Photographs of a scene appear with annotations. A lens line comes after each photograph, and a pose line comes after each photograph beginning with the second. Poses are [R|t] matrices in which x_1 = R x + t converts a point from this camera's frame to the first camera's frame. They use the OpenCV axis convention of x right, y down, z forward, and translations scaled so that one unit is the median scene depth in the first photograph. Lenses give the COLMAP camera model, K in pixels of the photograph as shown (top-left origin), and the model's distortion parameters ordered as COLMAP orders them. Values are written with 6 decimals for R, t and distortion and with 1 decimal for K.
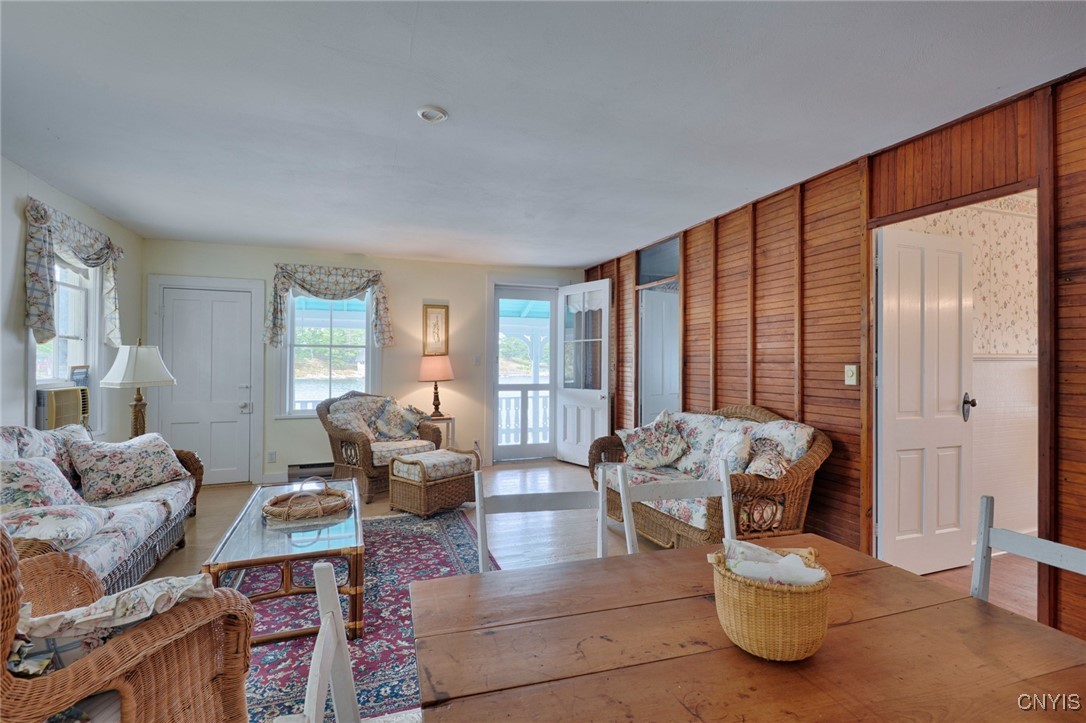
lens RADIAL K [[497.1, 0, 546.3], [0, 497.1, 363.2], [0, 0, 1]] dist [0.013379, -0.011827]
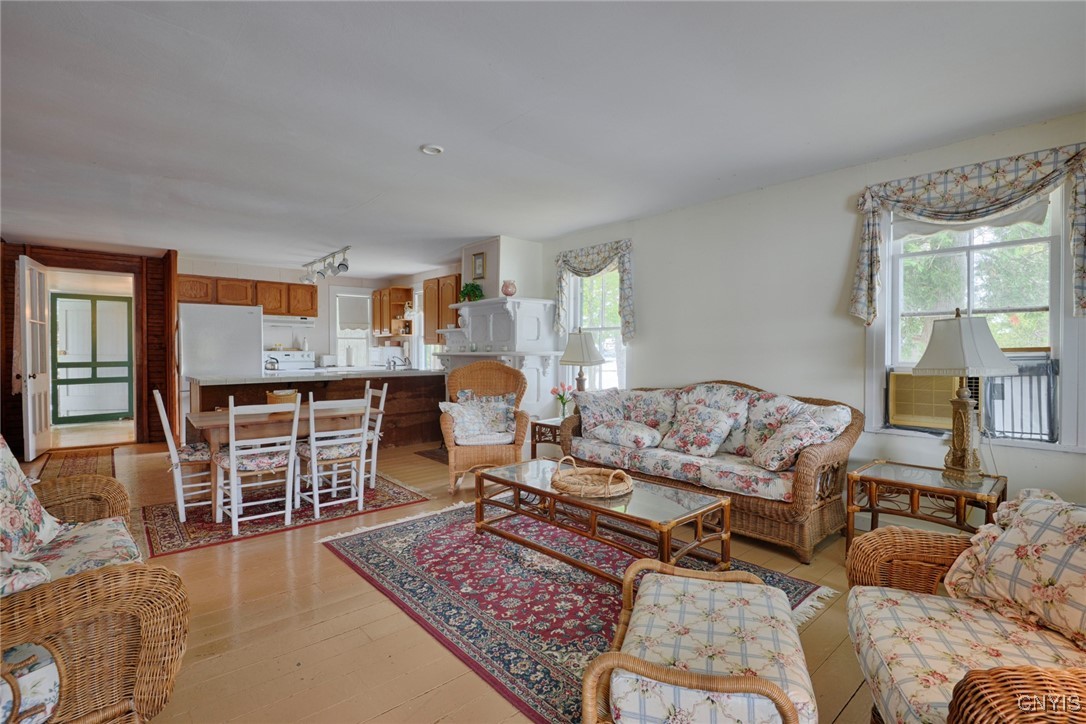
lens RADIAL K [[497.1, 0, 545.2], [0, 497.1, 360.3], [0, 0, 1]] dist [0.013379, -0.011827]
pose [[-0.929840, 0.002849, -0.367953, -0.014882], [-0.002927, 0.999881, 0.015137, 0.013608], [0.367953, 0.015152, -0.929721, 1.328168]]
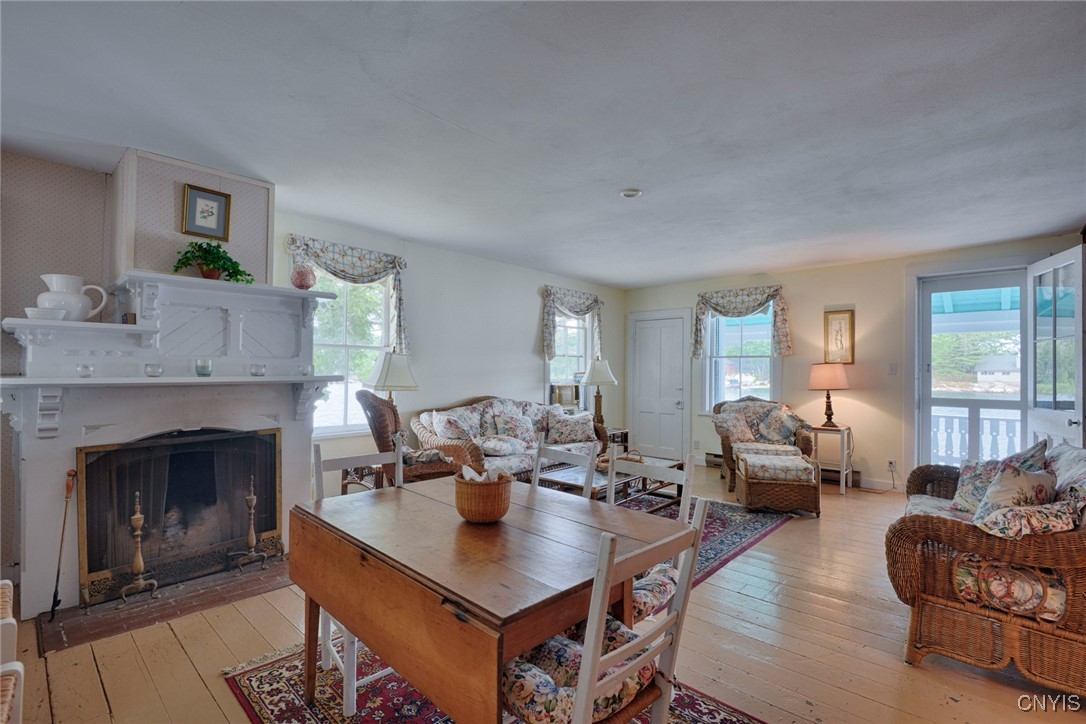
lens RADIAL K [[497.1, 0, 541.6], [0, 497.1, 361.8], [0, 0, 1]] dist [0.013379, -0.011827]
pose [[0.457322, -0.016543, -0.889147, 0.517305], [-0.003916, 0.999780, -0.020615, 0.004059], [0.889293, 0.012910, 0.457156, 0.077281]]
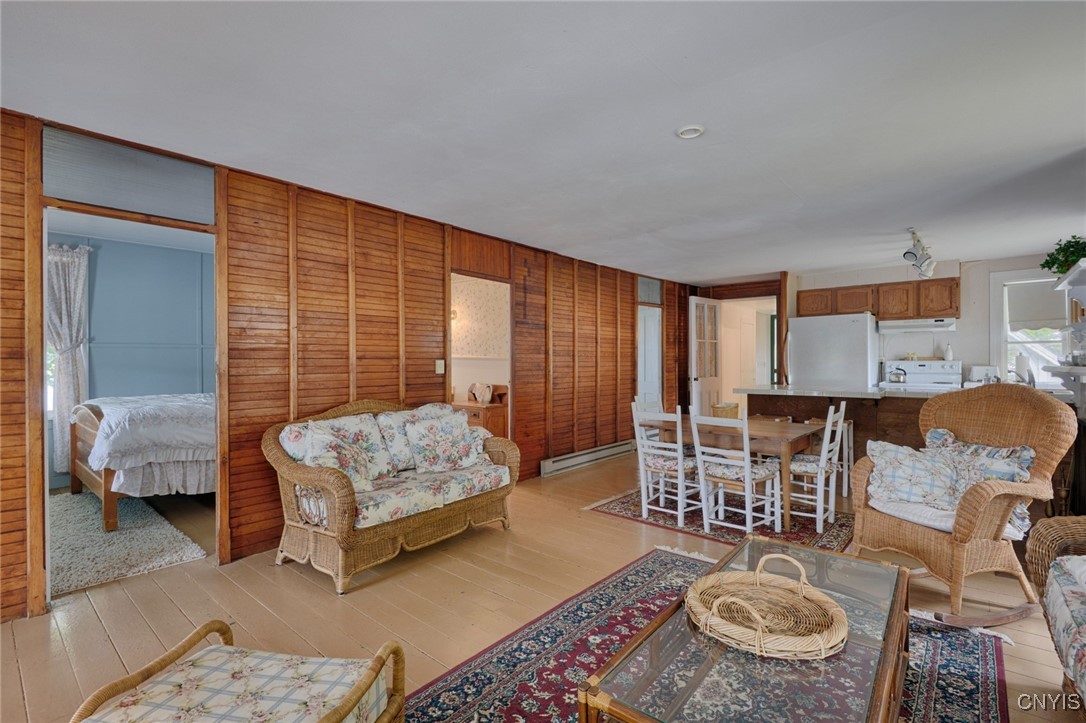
lens RADIAL K [[497.1, 0, 547.4], [0, 497.1, 358.7], [0, 0, 1]] dist [0.013379, -0.011827]
pose [[-0.494103, -0.000983, 0.869403, -0.591969], [0.001575, 0.999997, 0.002026, -0.001813], [-0.869402, 0.002370, -0.494100, 1.041977]]
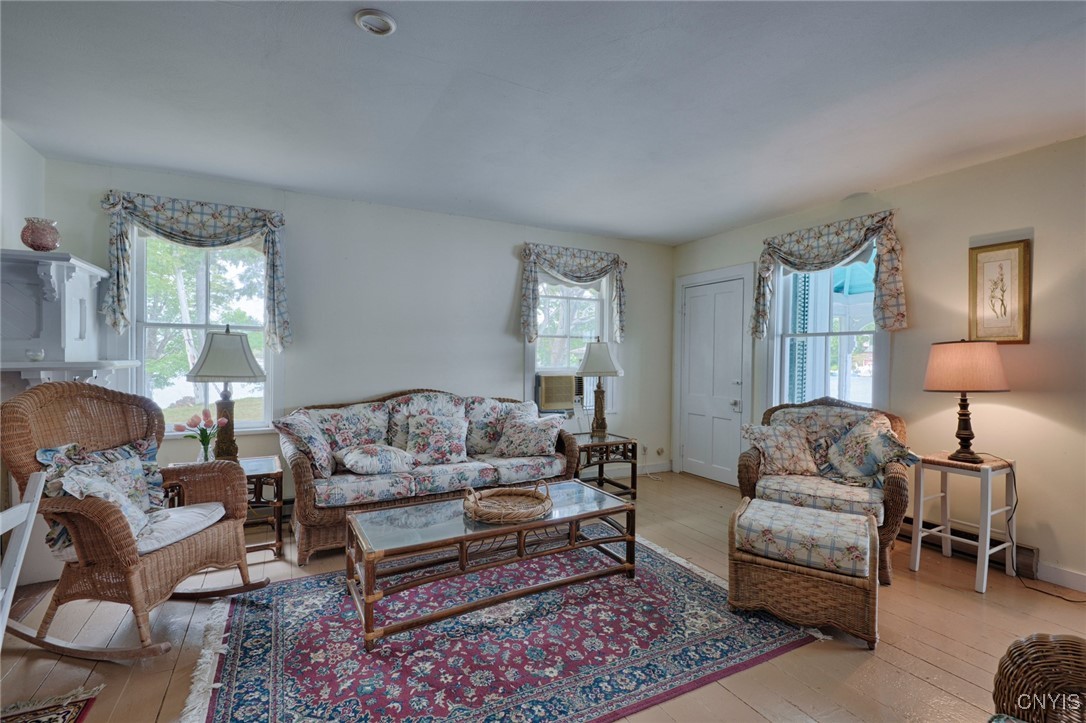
lens RADIAL K [[497.1, 0, 541.8], [0, 497.1, 360.2], [0, 0, 1]] dist [0.013379, -0.011827]
pose [[0.125598, 0.005308, -0.992067, 0.320278], [-0.004668, 0.999978, 0.004759, 0.003465], [0.992070, 0.004033, 0.125620, 0.661750]]
